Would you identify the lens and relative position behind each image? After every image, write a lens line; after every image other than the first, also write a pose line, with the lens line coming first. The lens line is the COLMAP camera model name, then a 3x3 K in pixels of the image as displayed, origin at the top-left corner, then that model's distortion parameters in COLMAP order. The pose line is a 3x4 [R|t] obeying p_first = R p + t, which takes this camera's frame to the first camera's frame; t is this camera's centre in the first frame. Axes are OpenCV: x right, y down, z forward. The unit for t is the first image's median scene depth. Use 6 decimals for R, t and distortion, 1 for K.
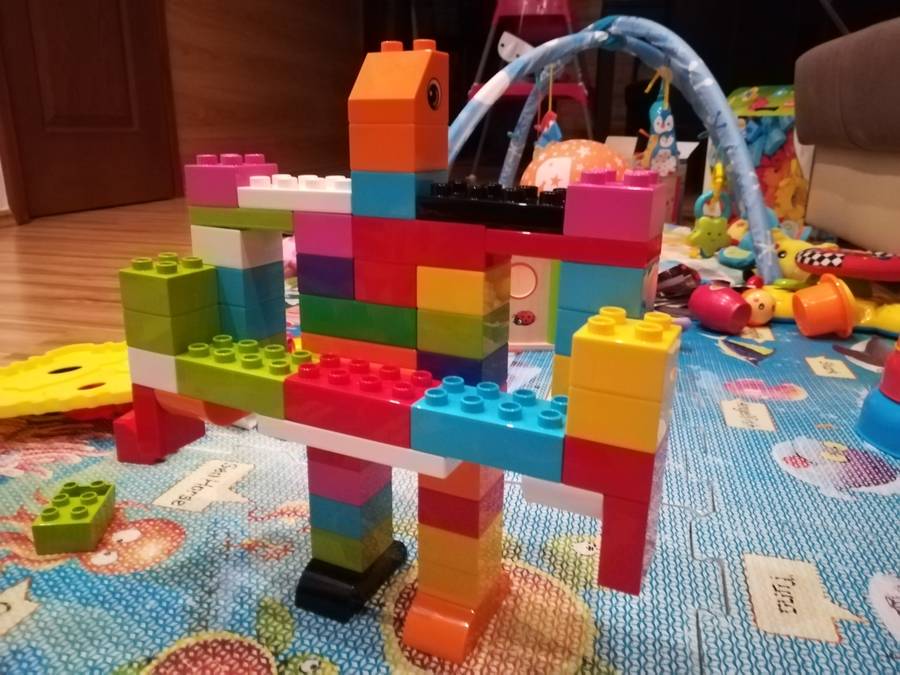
lens RADIAL K [[722.9, 0, 428.2], [0, 722.9, 337.1], [0, 0, 1]] dist [0.027476, -0.059688]
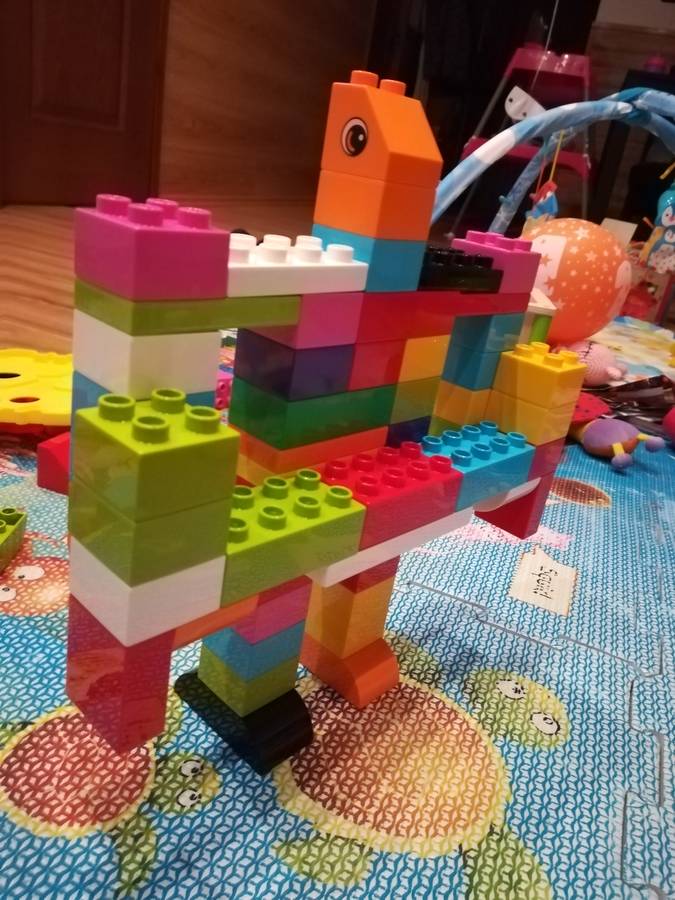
lens RADIAL K [[722.9, 0, 313.5], [0, 722.9, 445.9], [0, 0, 1]] dist [0.027476, -0.059688]
pose [[0.980184, 0.186913, -0.065600, -0.019954], [-0.180556, 0.979228, 0.092260, -0.039890], [0.081482, -0.078587, 0.993572, 0.096917]]
